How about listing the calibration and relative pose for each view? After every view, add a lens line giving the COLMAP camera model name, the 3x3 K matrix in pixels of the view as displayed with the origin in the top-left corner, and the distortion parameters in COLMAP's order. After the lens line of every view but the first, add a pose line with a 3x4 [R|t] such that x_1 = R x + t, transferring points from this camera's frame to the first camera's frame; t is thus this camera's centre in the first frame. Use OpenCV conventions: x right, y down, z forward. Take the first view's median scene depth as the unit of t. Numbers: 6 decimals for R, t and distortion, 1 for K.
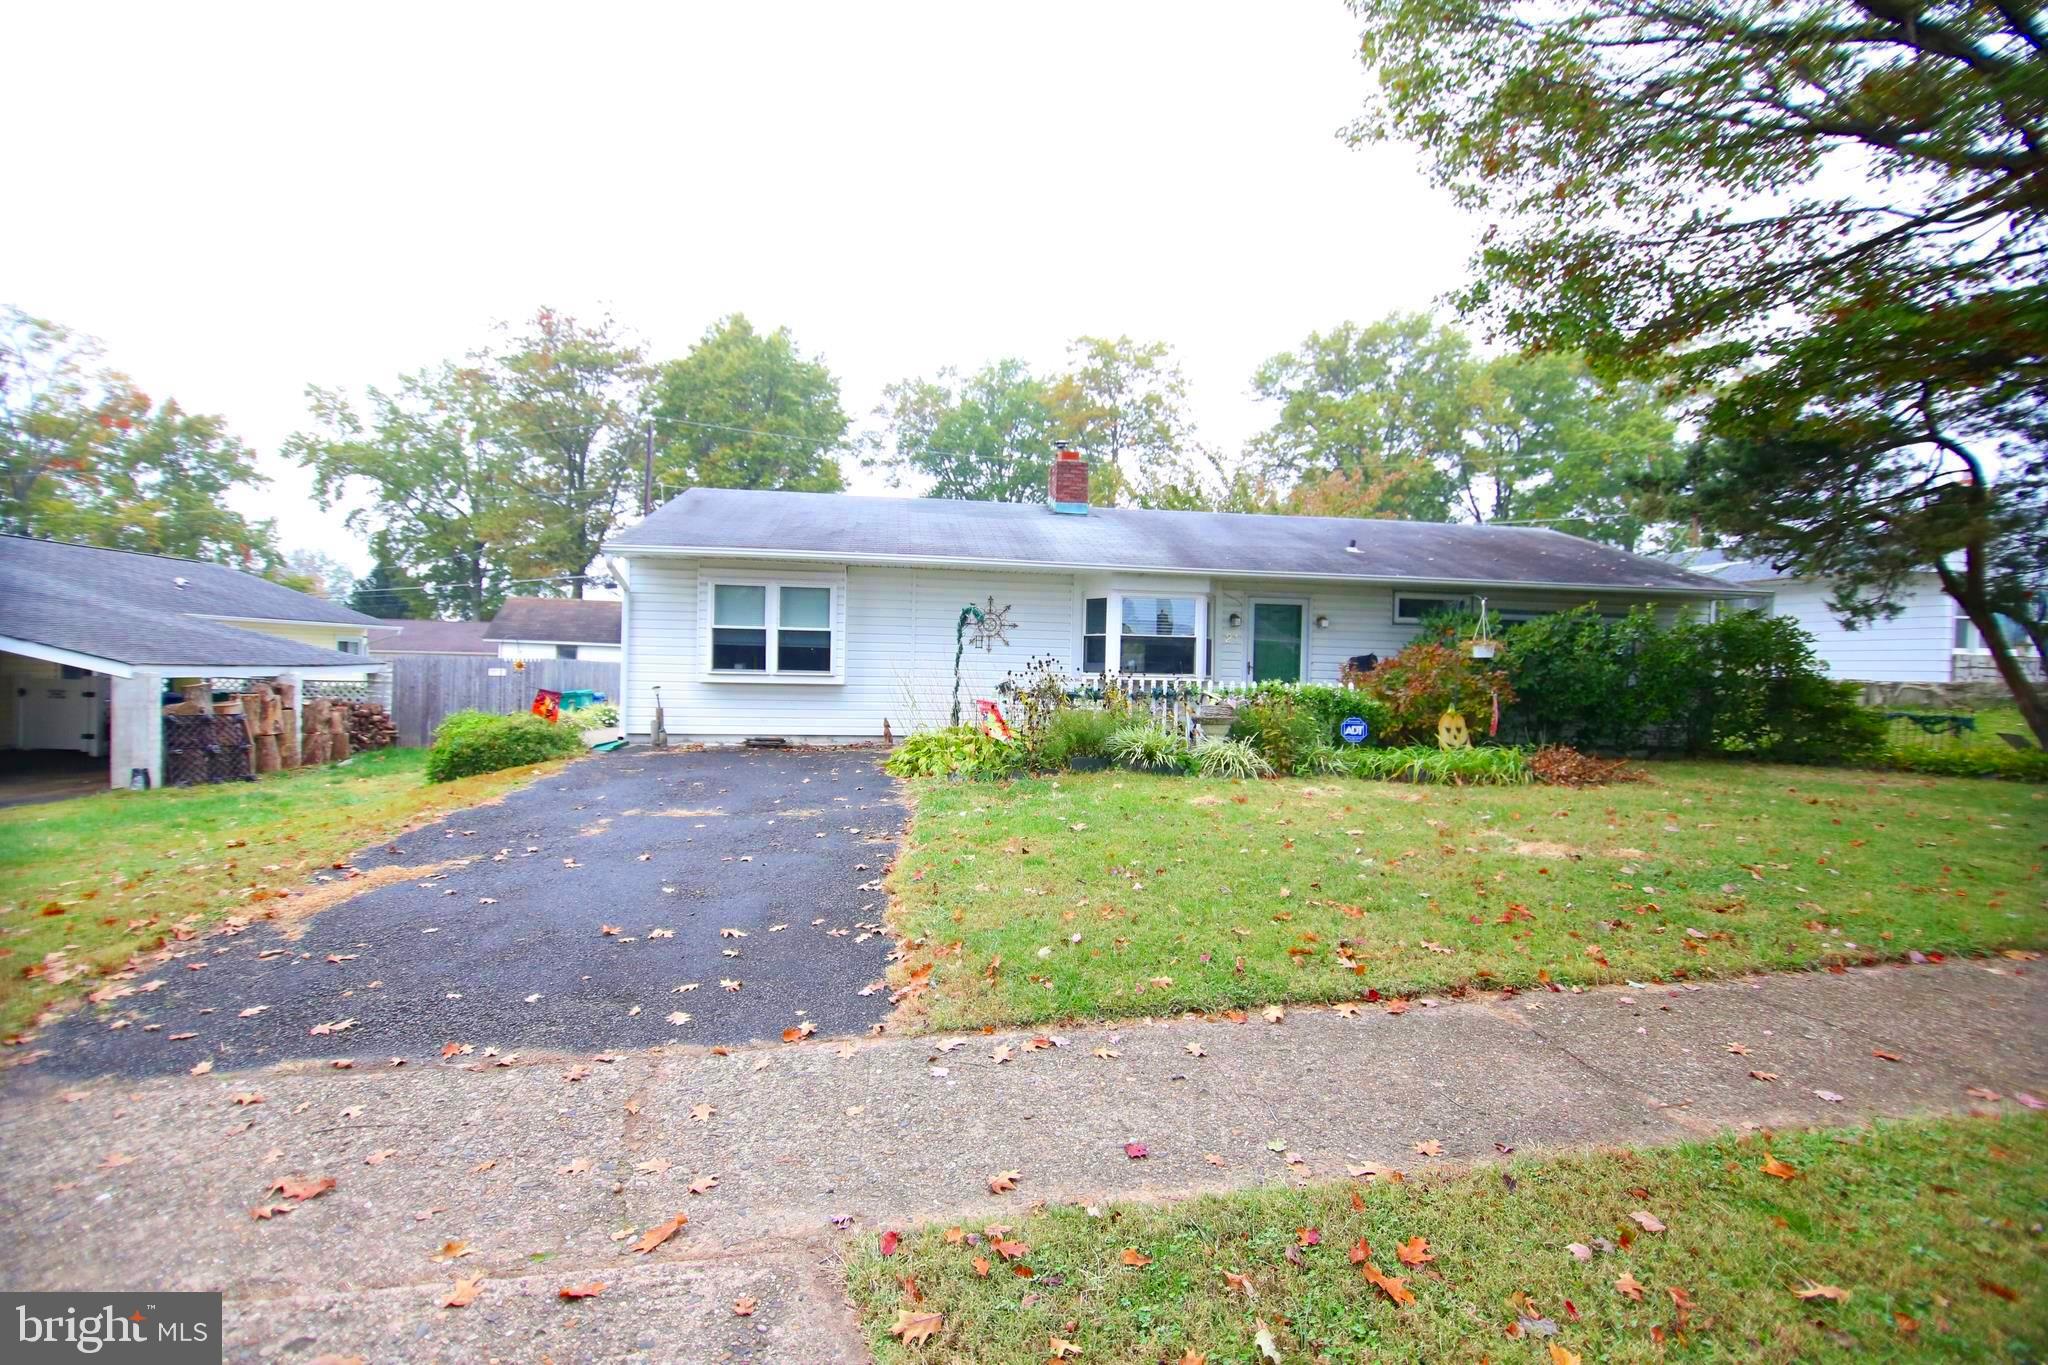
lens RADIAL K [[913.8, 0, 1021.4], [0, 913.8, 674.2], [0, 0, 1]] dist [-0.003181, -0.009878]
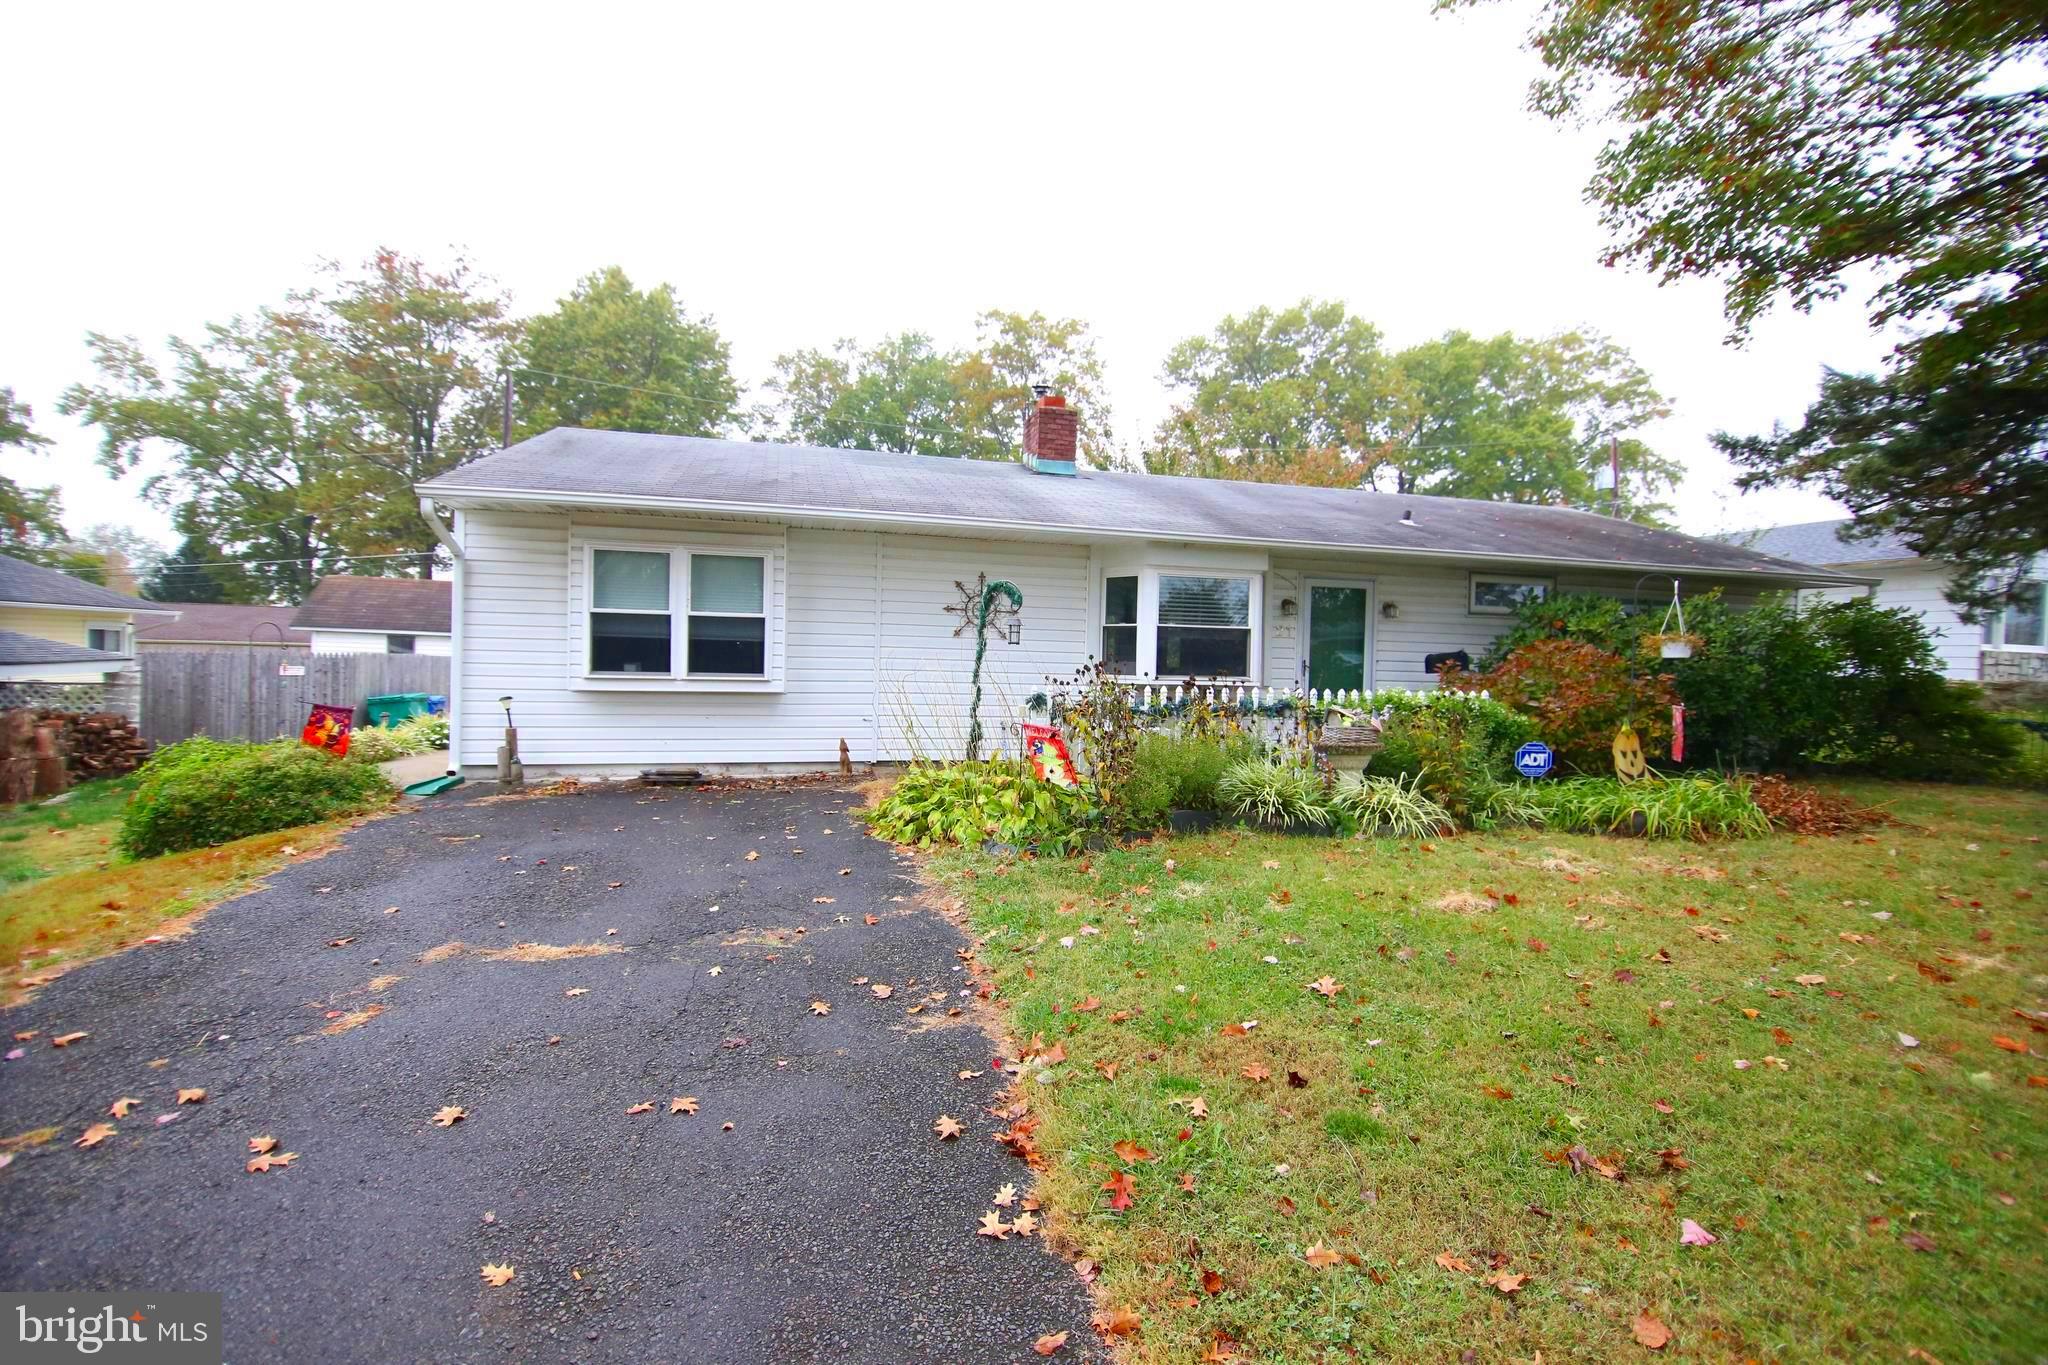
lens RADIAL K [[913.8, 0, 1021.4], [0, 913.8, 674.2], [0, 0, 1]] dist [-0.003181, -0.009878]
pose [[0.992777, -0.001539, 0.119966, -0.064675], [0.000298, 0.999946, 0.010358, -0.007149], [-0.119975, -0.010248, 0.992724, 0.181325]]
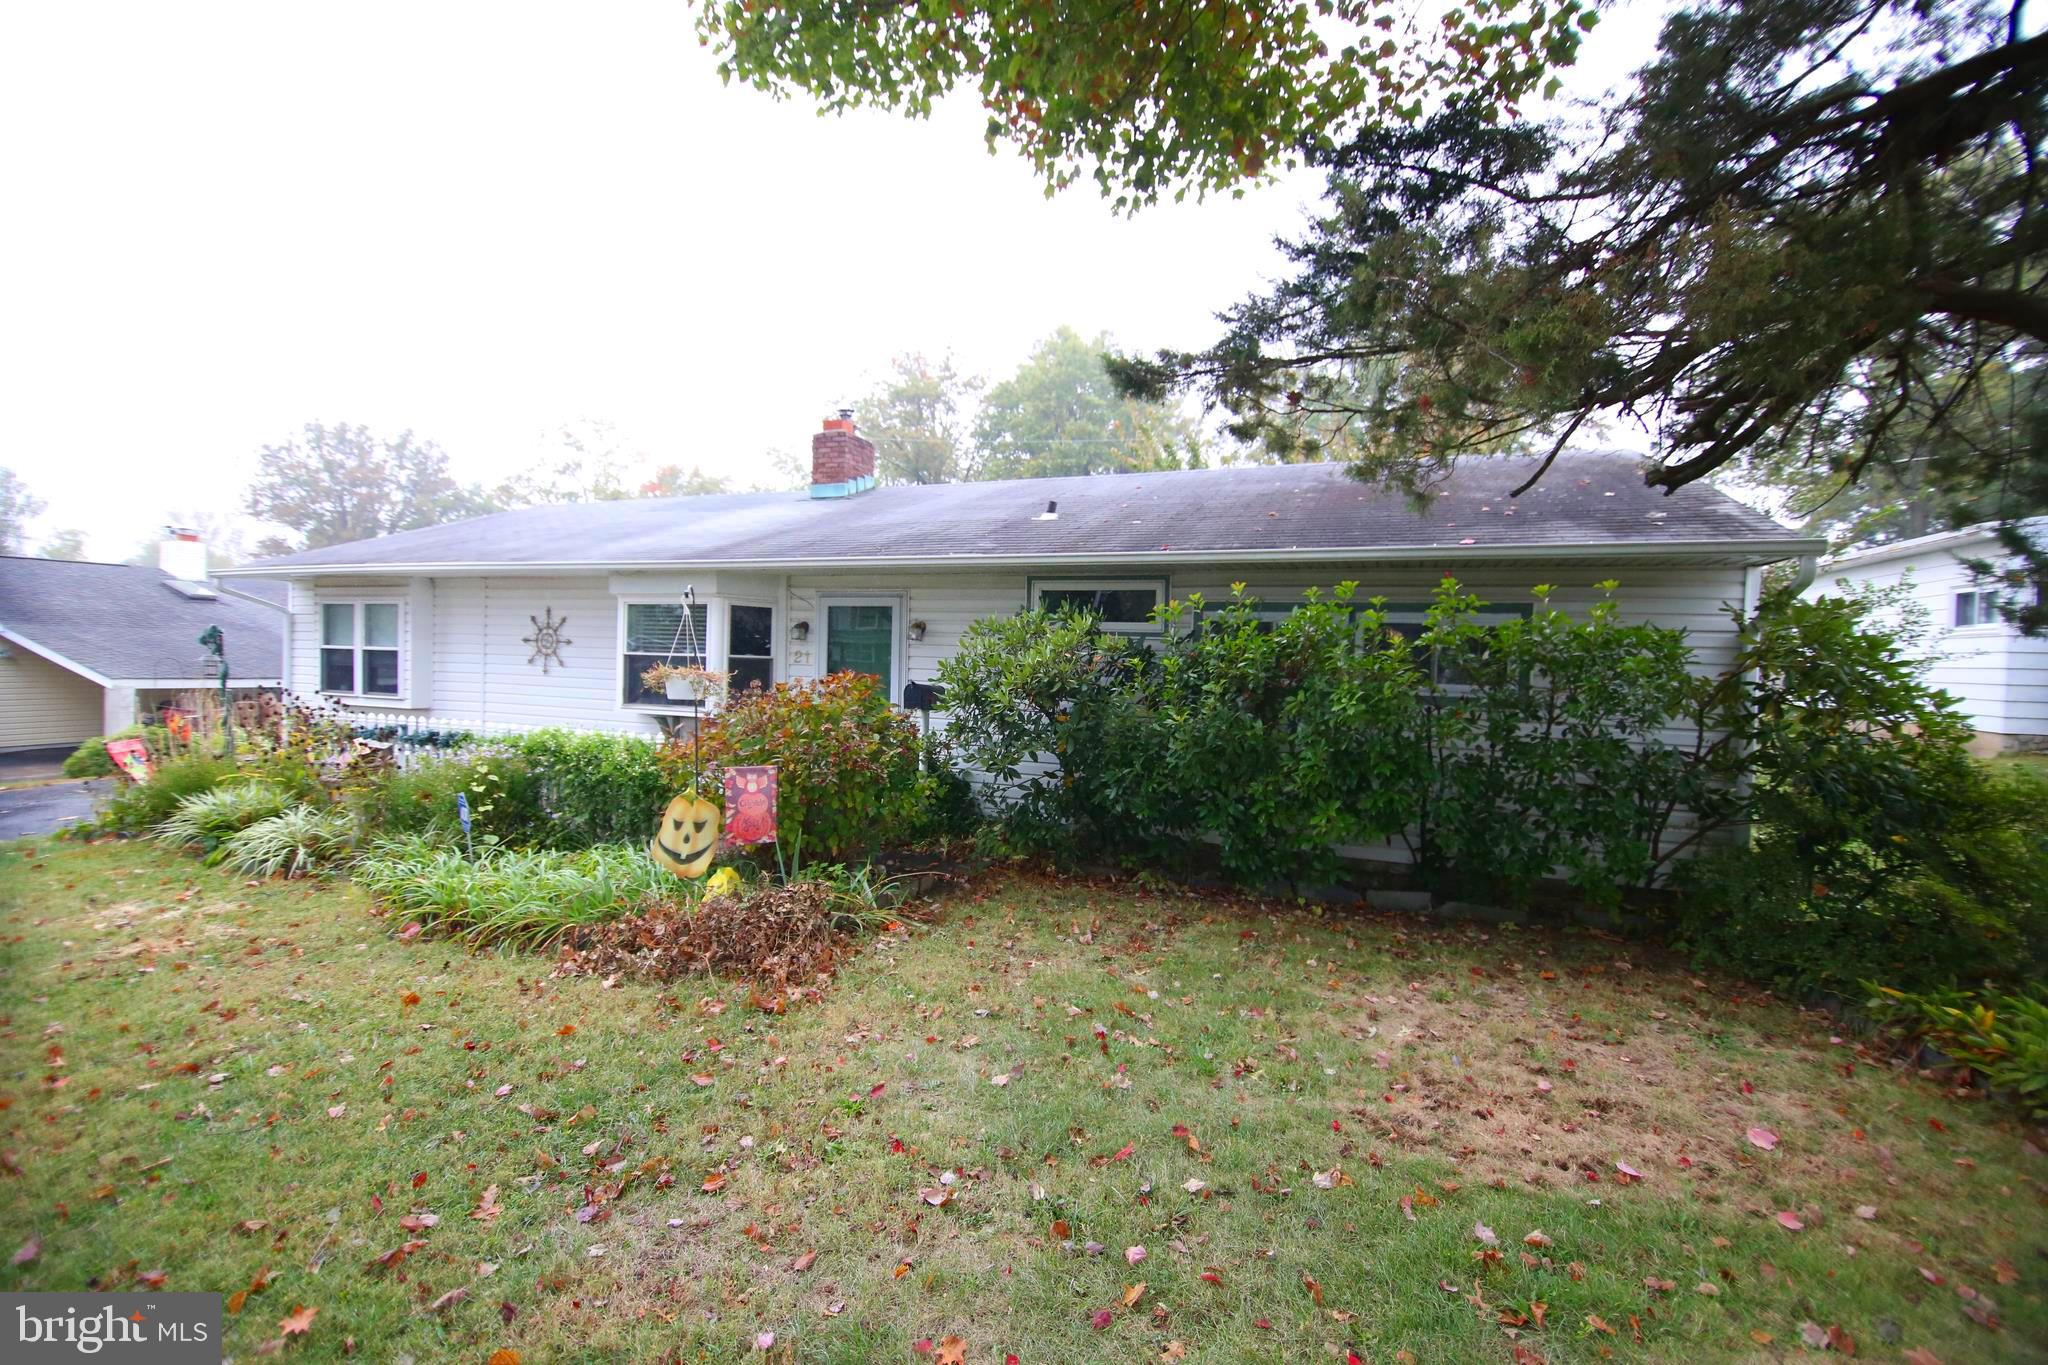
lens RADIAL K [[913.8, 0, 1021.4], [0, 913.8, 674.2], [0, 0, 1]] dist [-0.003181, -0.009878]
pose [[0.867583, 0.009056, -0.497210, 0.534010], [-0.011693, 0.999929, -0.002191, -0.019318], [0.497154, 0.007715, 0.867628, 0.349633]]
